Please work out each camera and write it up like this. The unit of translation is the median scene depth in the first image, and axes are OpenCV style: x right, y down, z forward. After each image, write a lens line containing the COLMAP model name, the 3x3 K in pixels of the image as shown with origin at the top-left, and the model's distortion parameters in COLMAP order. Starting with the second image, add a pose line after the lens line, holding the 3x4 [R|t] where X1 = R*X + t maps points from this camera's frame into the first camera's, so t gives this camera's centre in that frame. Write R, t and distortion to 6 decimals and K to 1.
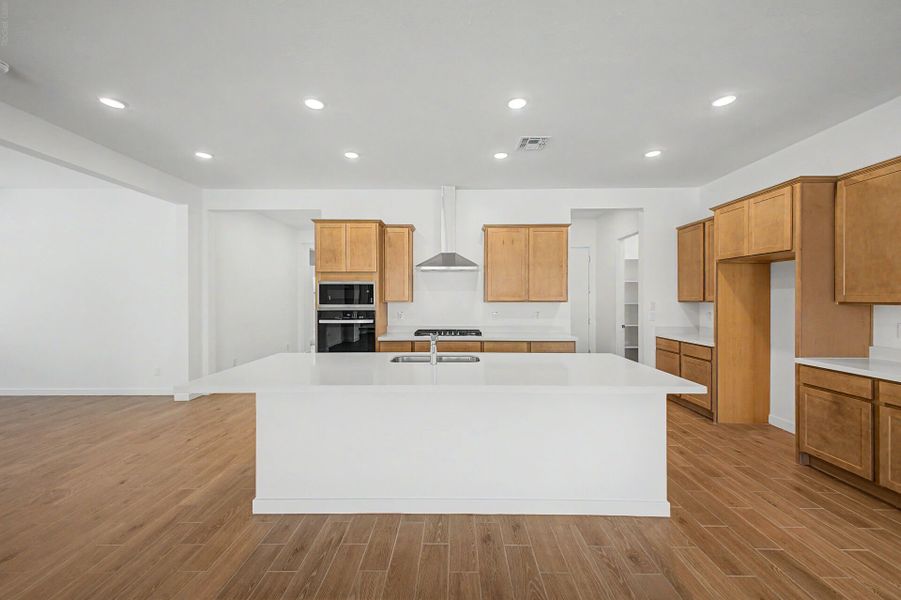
lens RADIAL K [[354.6, 0, 451.3], [0, 354.6, 297.1], [0, 0, 1]] dist [0.007749, 0.000012]
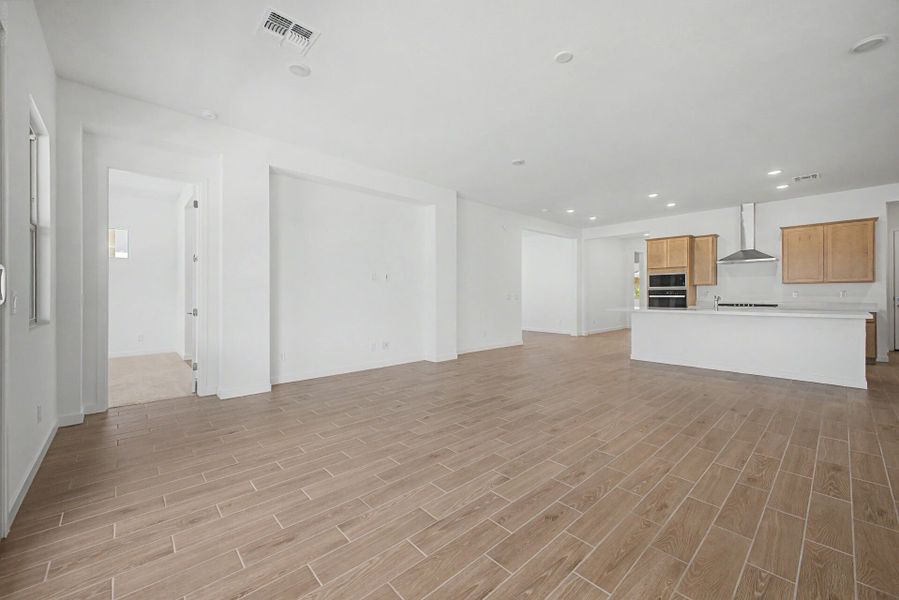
lens RADIAL K [[353.8, 0, 450.3], [0, 353.8, 297.1], [0, 0, 1]] dist [0.007749, 0.000012]
pose [[0.682496, 0.002830, -0.730883, 0.236697], [0.002900, 0.999974, 0.006579, 0.055253], [0.730883, -0.006610, 0.682471, -0.907615]]
